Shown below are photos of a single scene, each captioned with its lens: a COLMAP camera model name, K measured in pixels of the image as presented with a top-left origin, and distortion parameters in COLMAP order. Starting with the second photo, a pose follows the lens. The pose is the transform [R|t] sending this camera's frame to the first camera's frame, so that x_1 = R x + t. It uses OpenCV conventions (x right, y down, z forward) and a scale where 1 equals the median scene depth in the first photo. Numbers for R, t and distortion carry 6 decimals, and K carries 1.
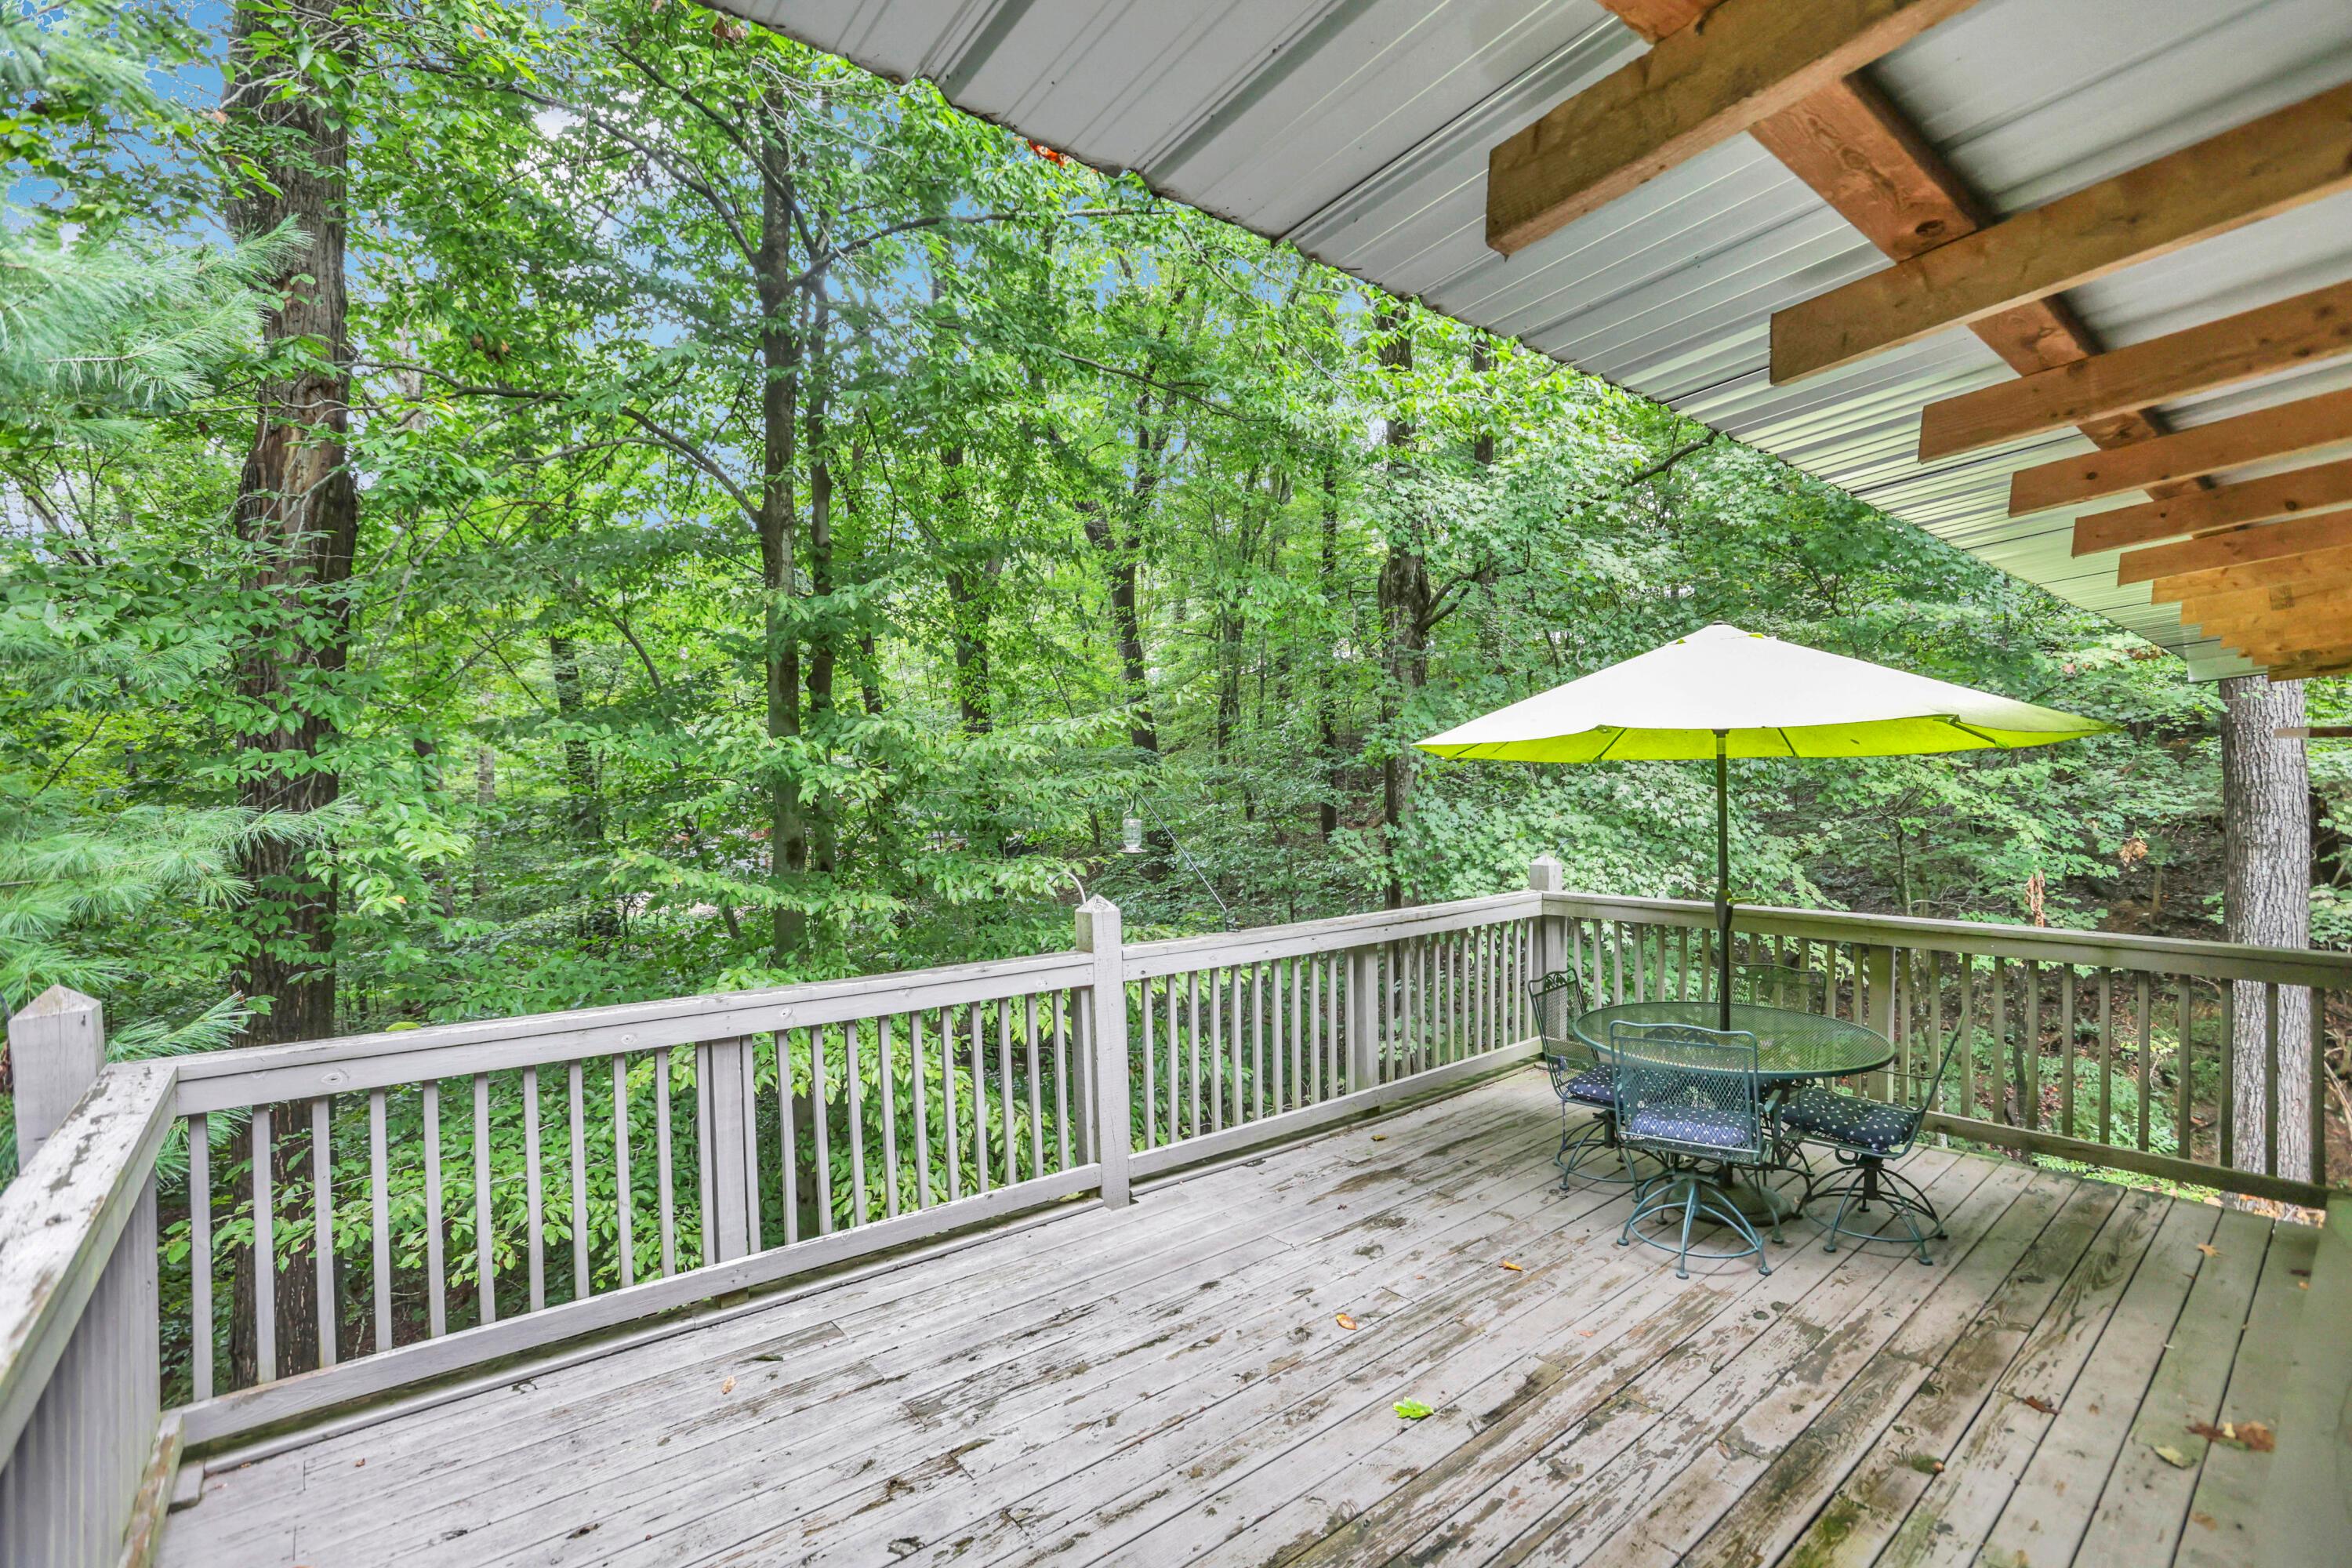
lens RADIAL K [[1098.4, 0, 1177.4], [0, 1098.4, 778.2], [0, 0, 1]] dist [-0.023002, 0.003559]
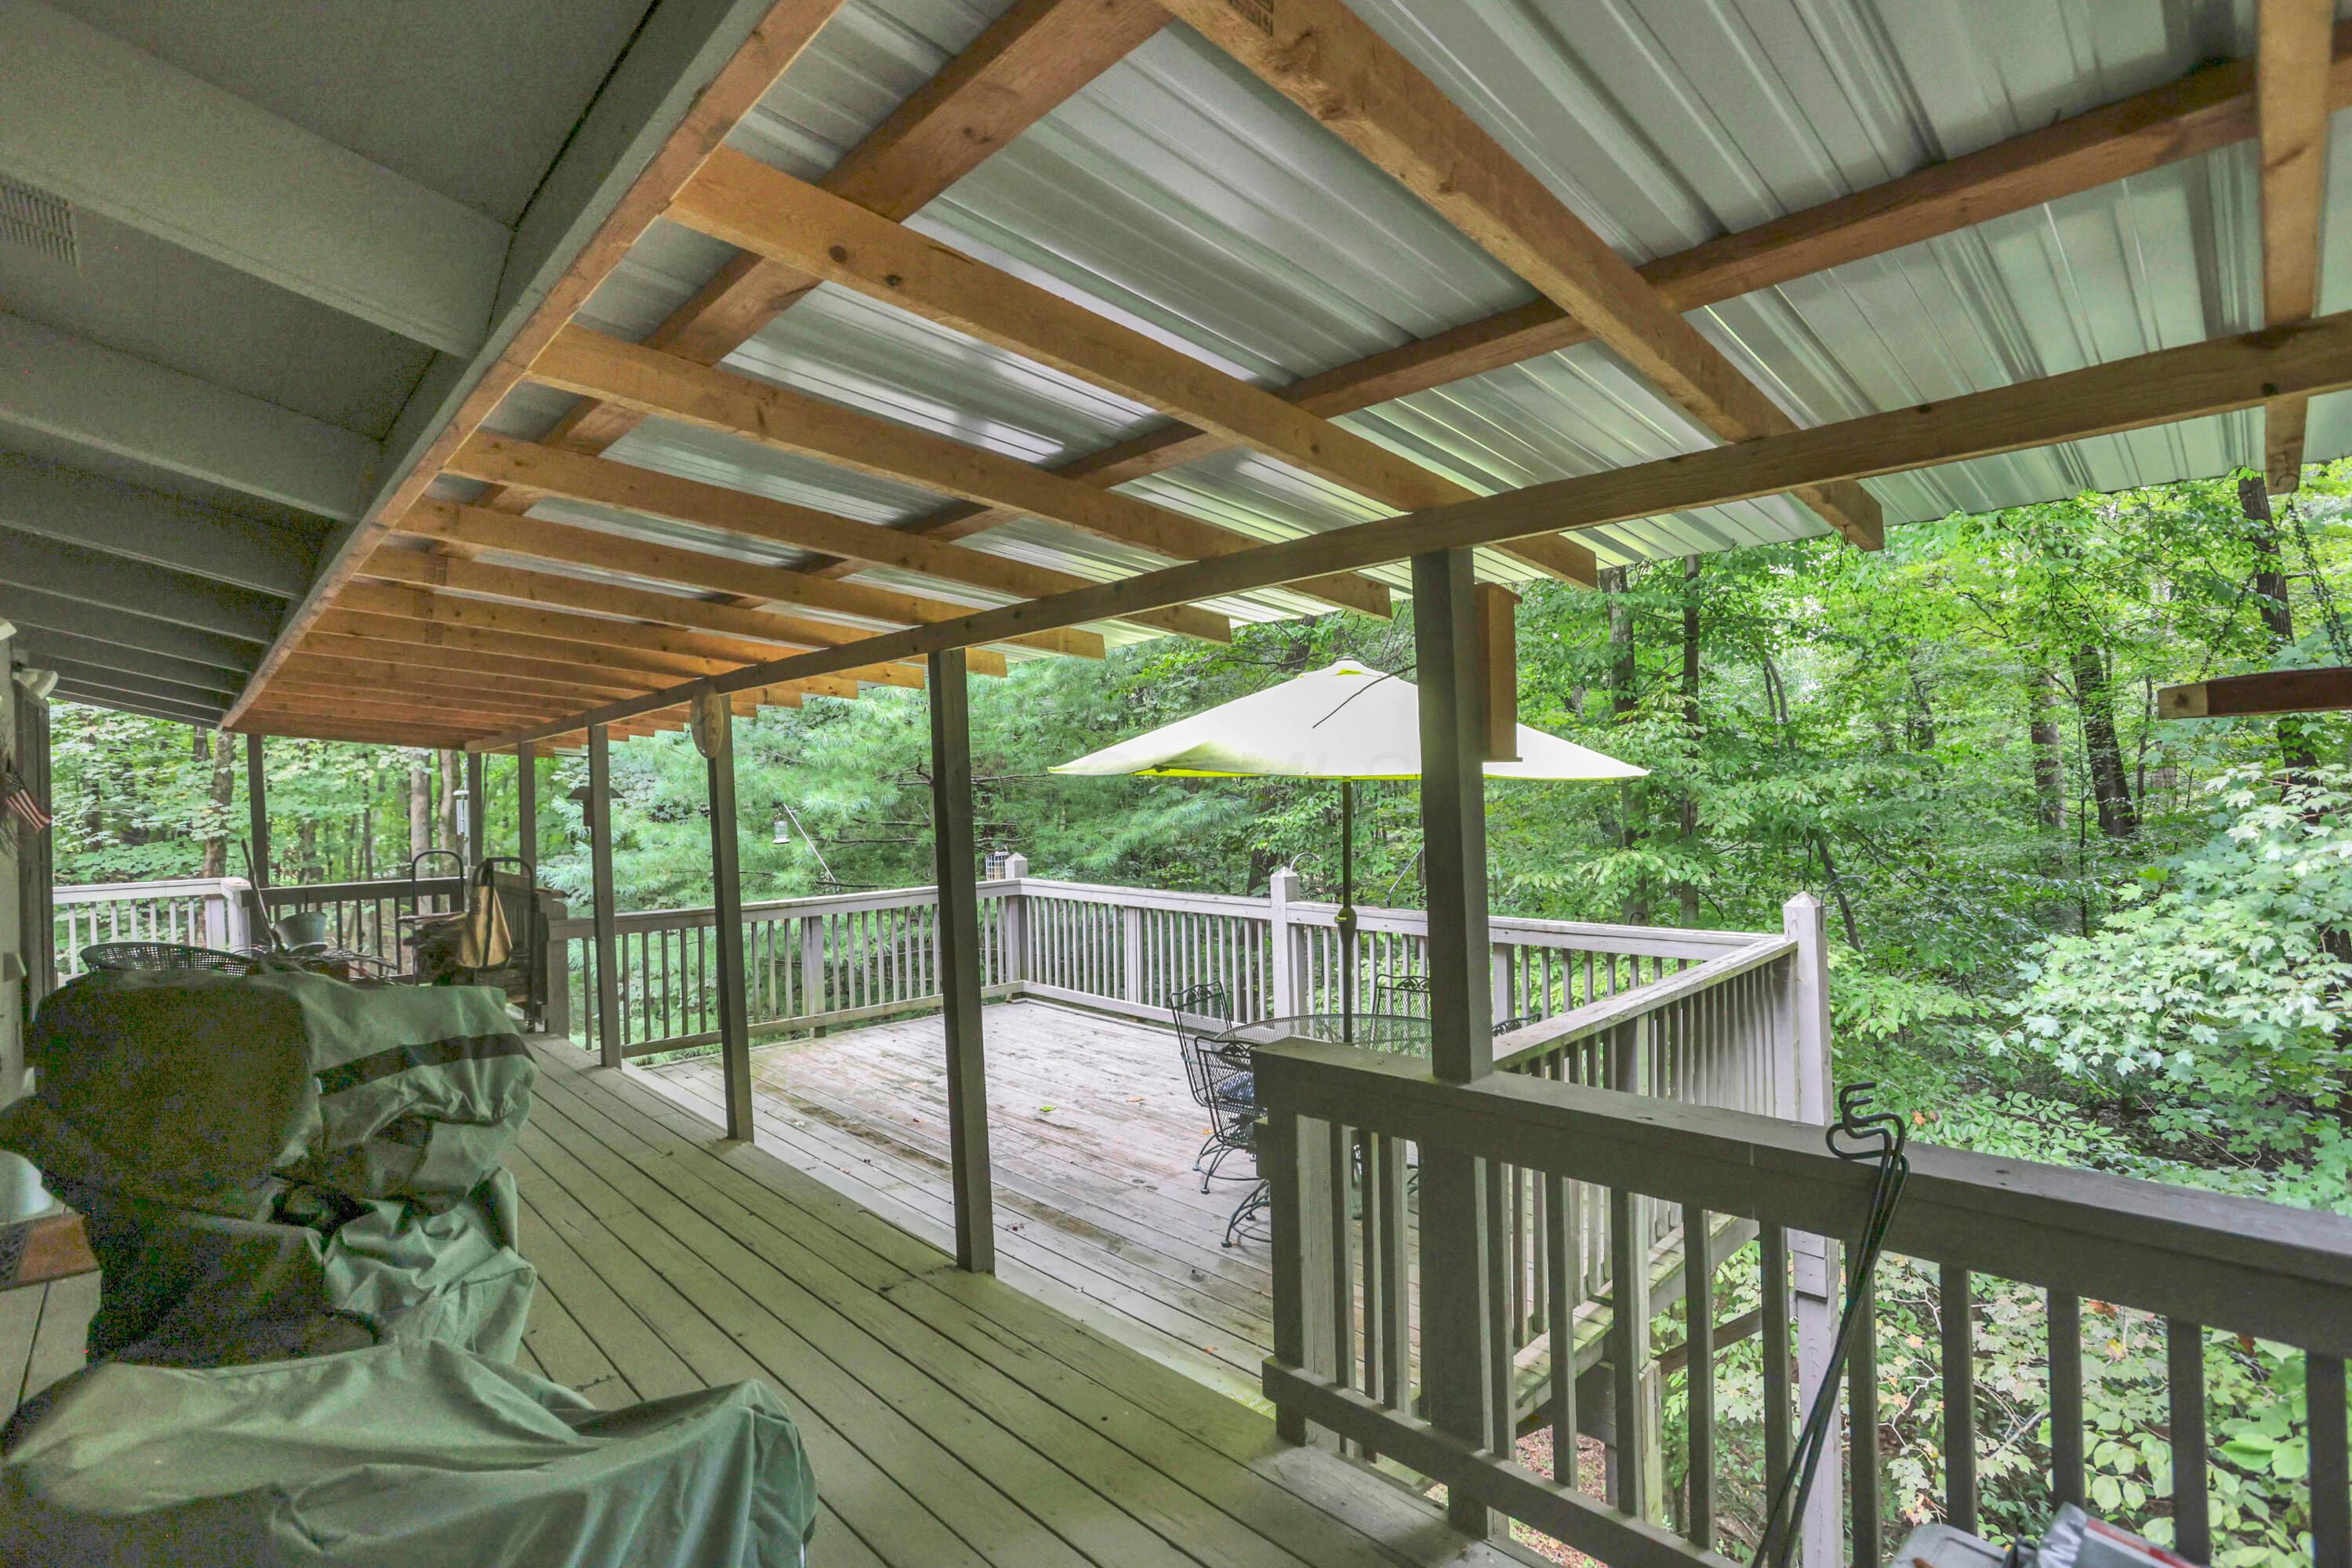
lens RADIAL K [[1098.4, 0, 1164.7], [0, 1098.4, 791.5], [0, 0, 1]] dist [-0.023002, 0.003559]
pose [[0.037784, -0.002889, -0.999282, 0.818305], [0.009760, 0.999949, -0.002522, -0.000254], [0.999238, -0.009657, 0.037811, 0.415162]]
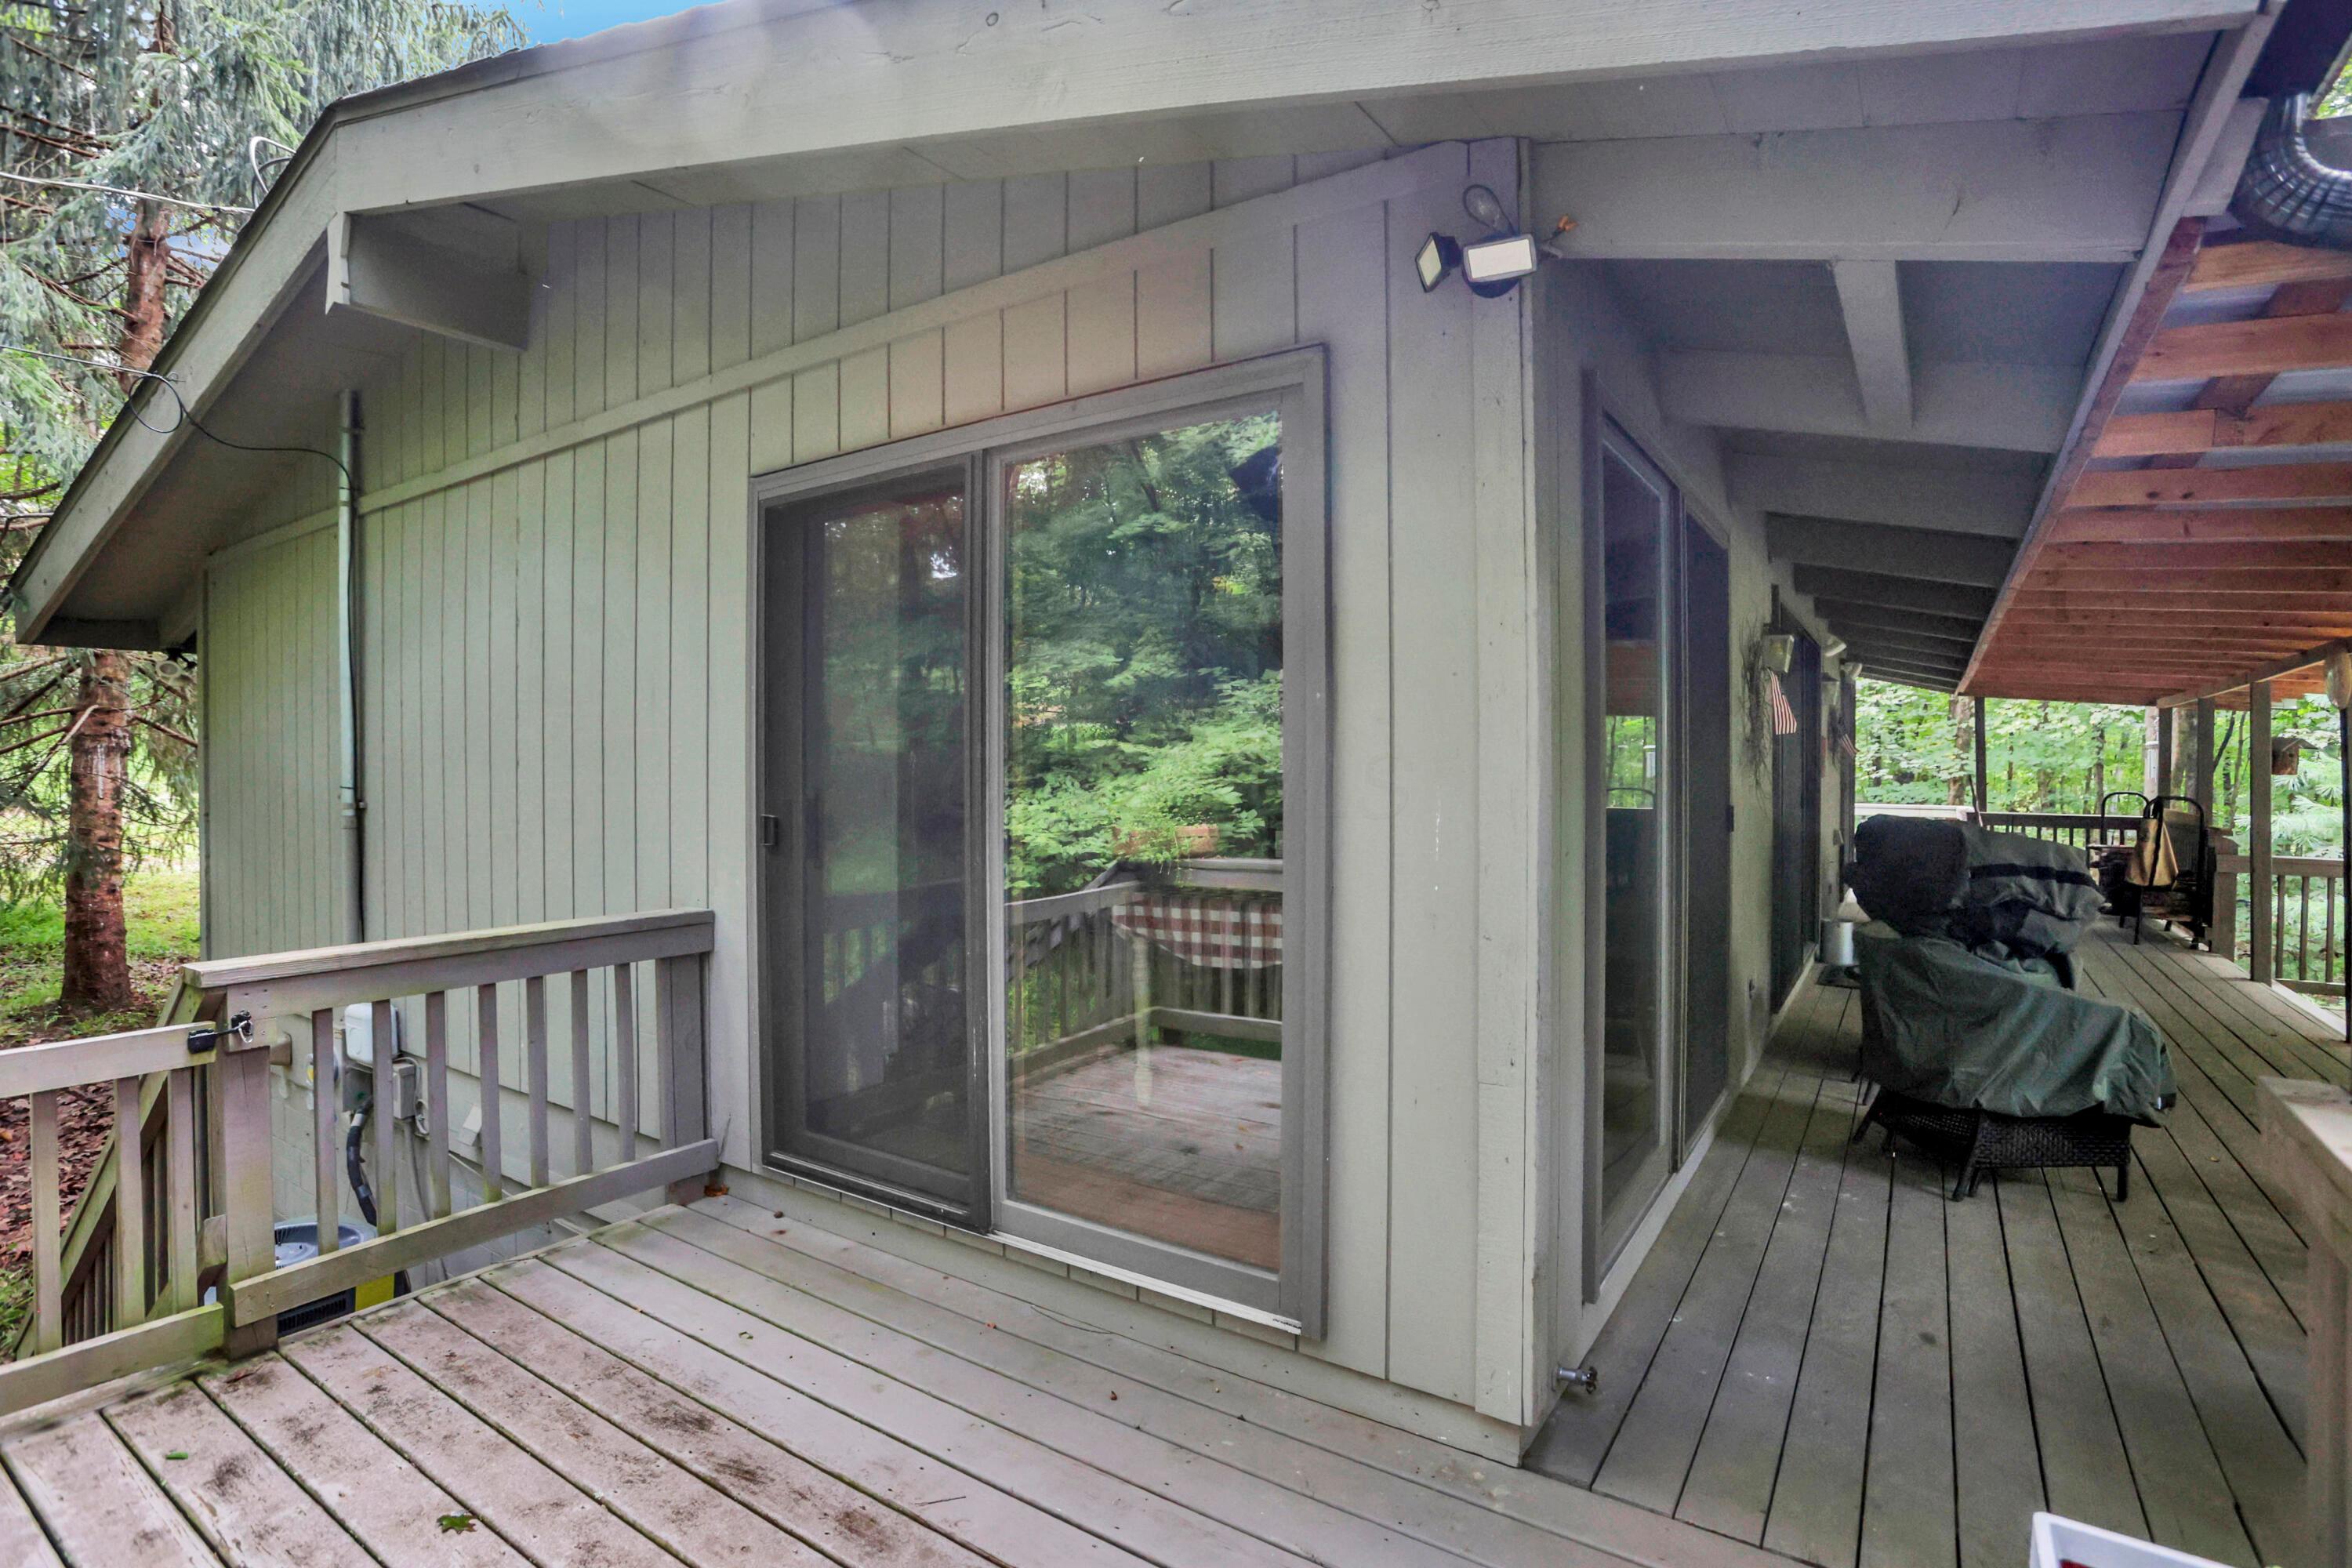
lens RADIAL K [[1098.4, 0, 1179.5], [0, 1098.4, 758.9], [0, 0, 1]] dist [-0.023002, 0.003559]
pose [[-0.967115, -0.012999, -0.254005, 1.051061], [-0.016378, 0.999803, 0.011190, 0.011869], [0.253810, 0.014982, -0.967138, 0.628510]]
